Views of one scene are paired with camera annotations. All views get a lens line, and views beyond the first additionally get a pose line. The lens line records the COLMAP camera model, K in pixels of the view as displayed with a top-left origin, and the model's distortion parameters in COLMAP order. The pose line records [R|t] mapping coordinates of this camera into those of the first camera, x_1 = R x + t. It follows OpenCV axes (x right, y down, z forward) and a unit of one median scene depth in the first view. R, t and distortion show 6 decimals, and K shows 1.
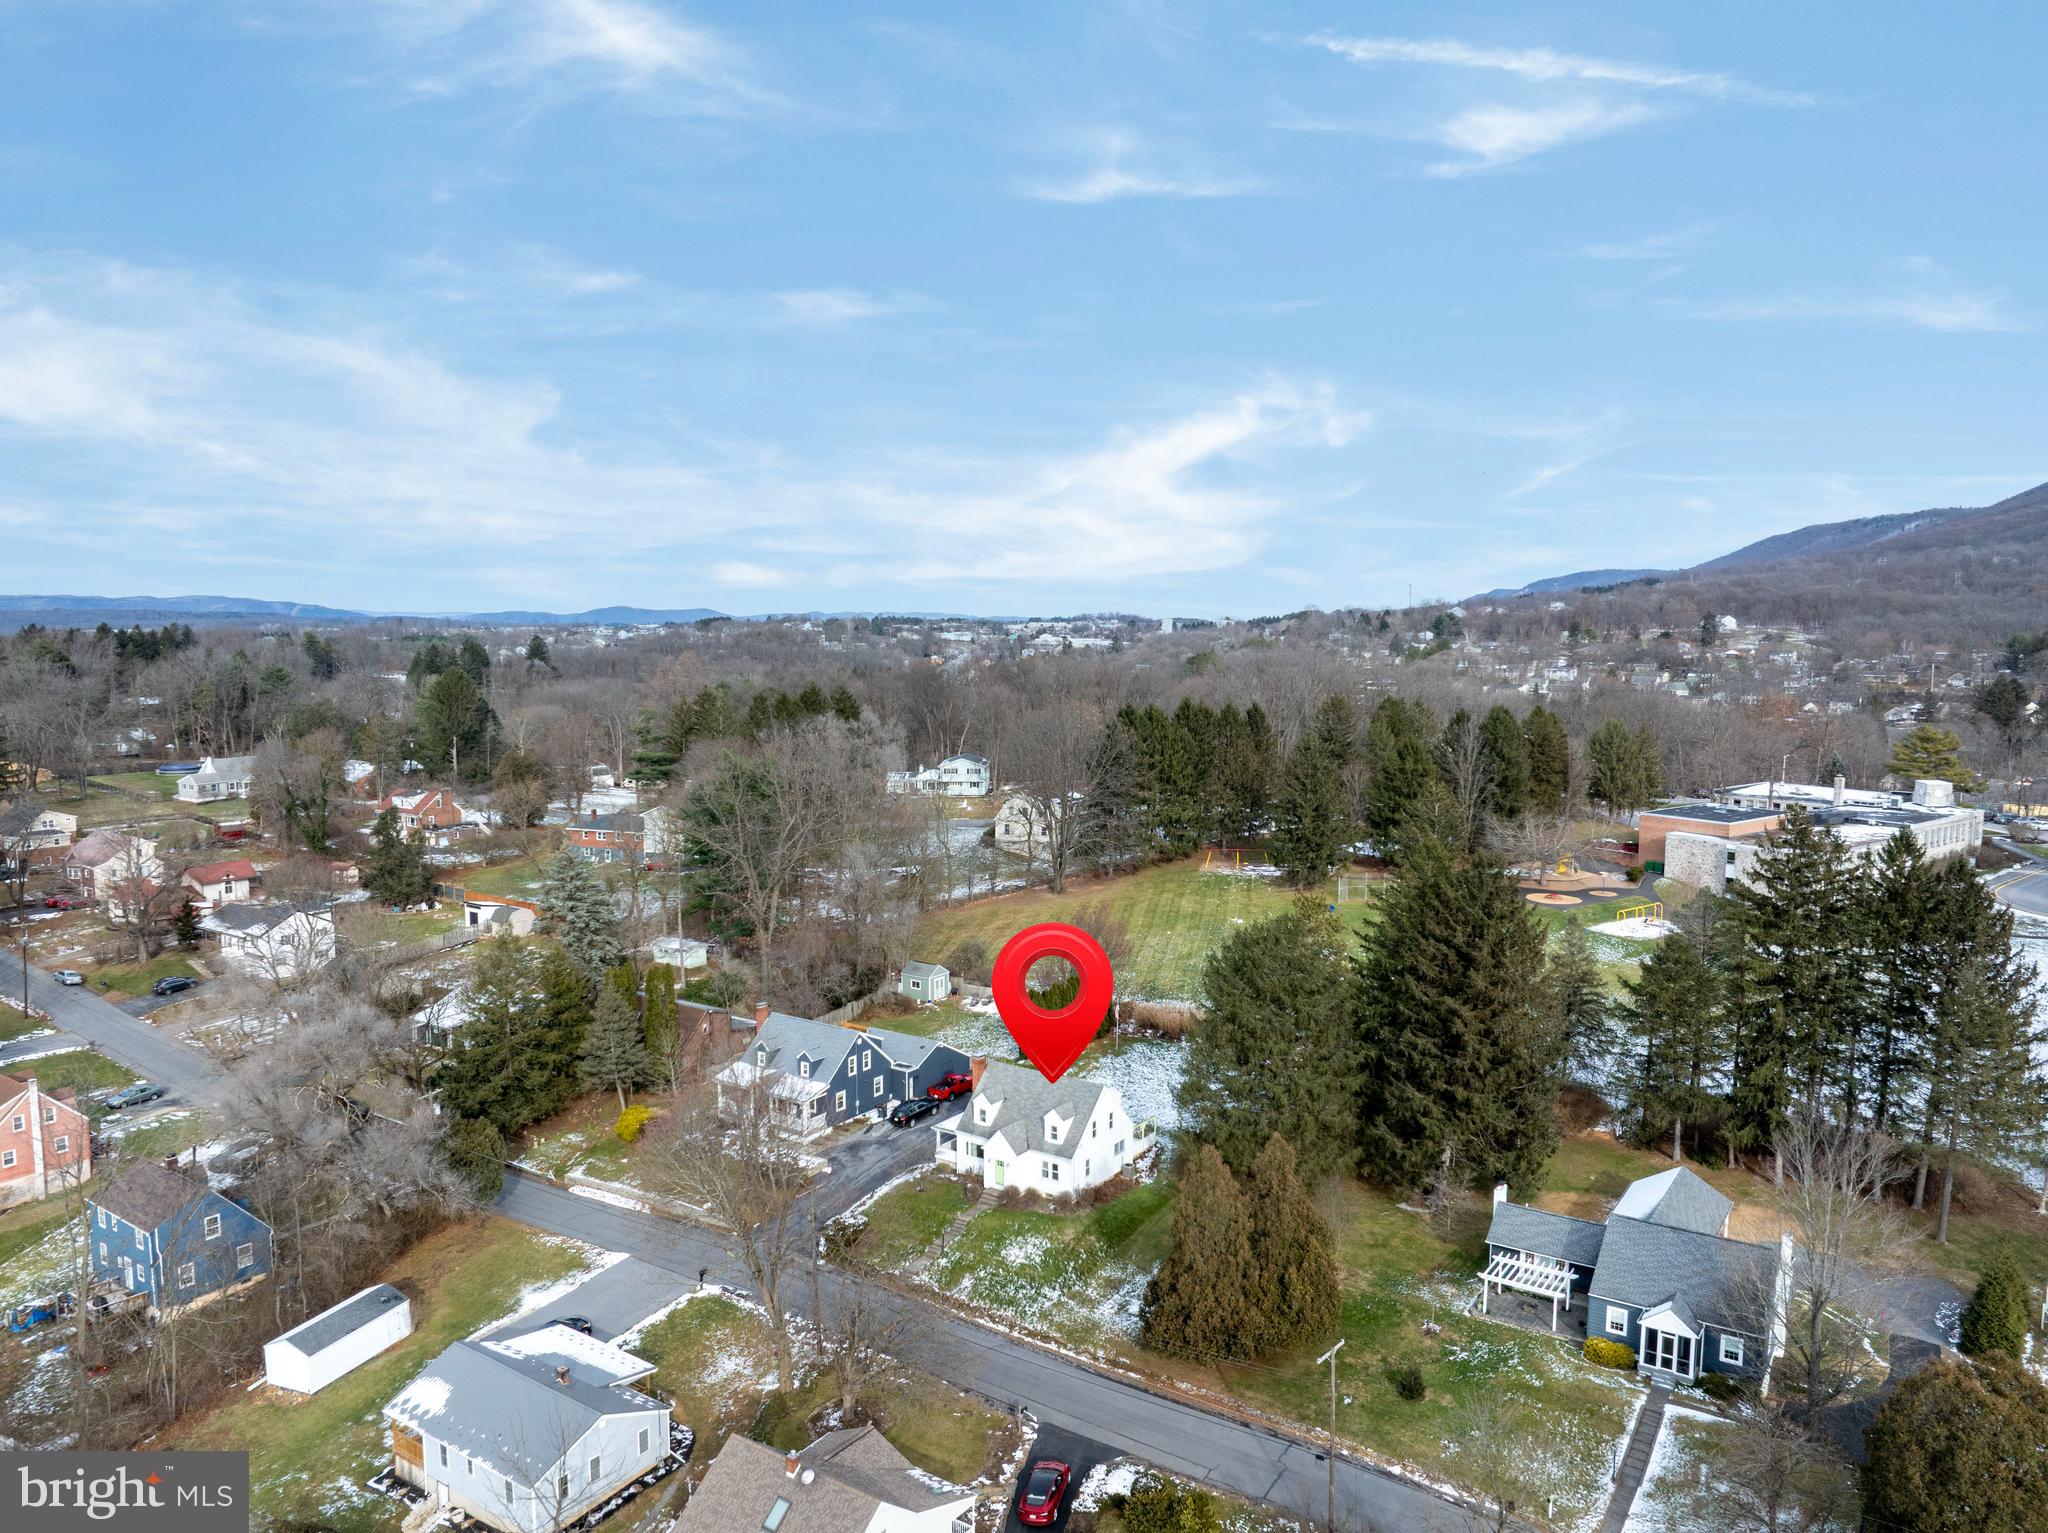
lens RADIAL K [[1439.1, 0, 1027.9], [0, 1439.1, 763.5], [0, 0, 1]] dist [-0.033742, -0.003031]
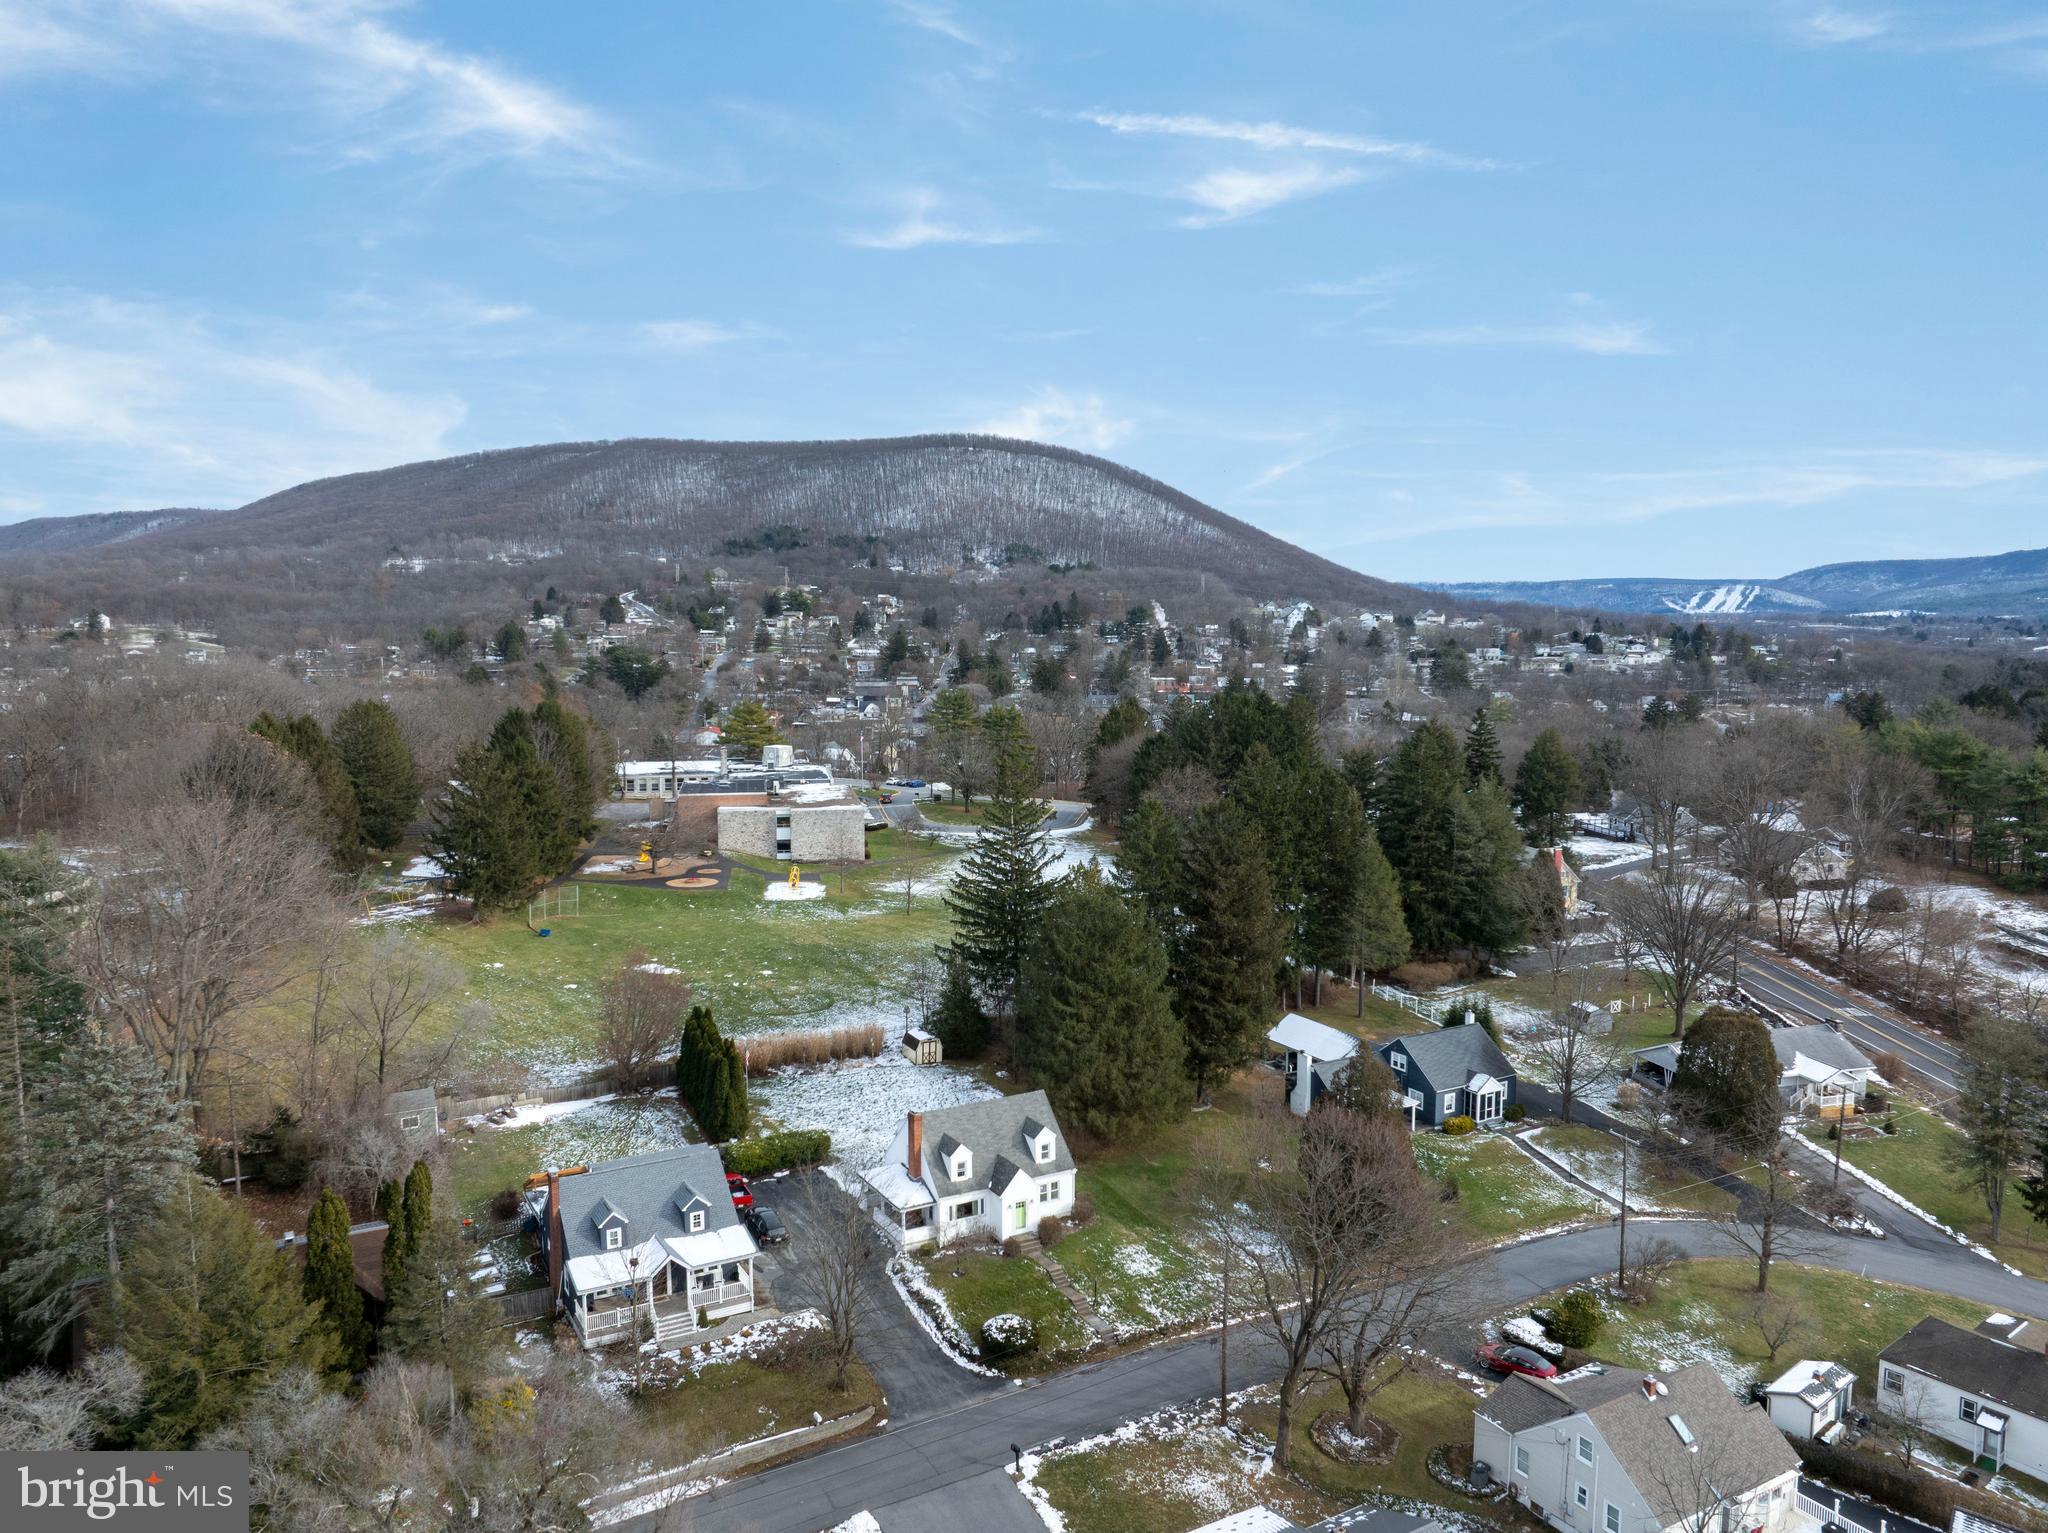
lens RADIAL K [[1439.1, 0, 1027.9], [0, 1439.1, 763.5], [0, 0, 1]] dist [-0.033742, -0.003031]
pose [[0.433505, -0.092610, 0.896380, -0.889111], [0.091591, 0.994082, 0.058409, -0.058413], [-0.896485, 0.056780, 0.439422, 0.636912]]
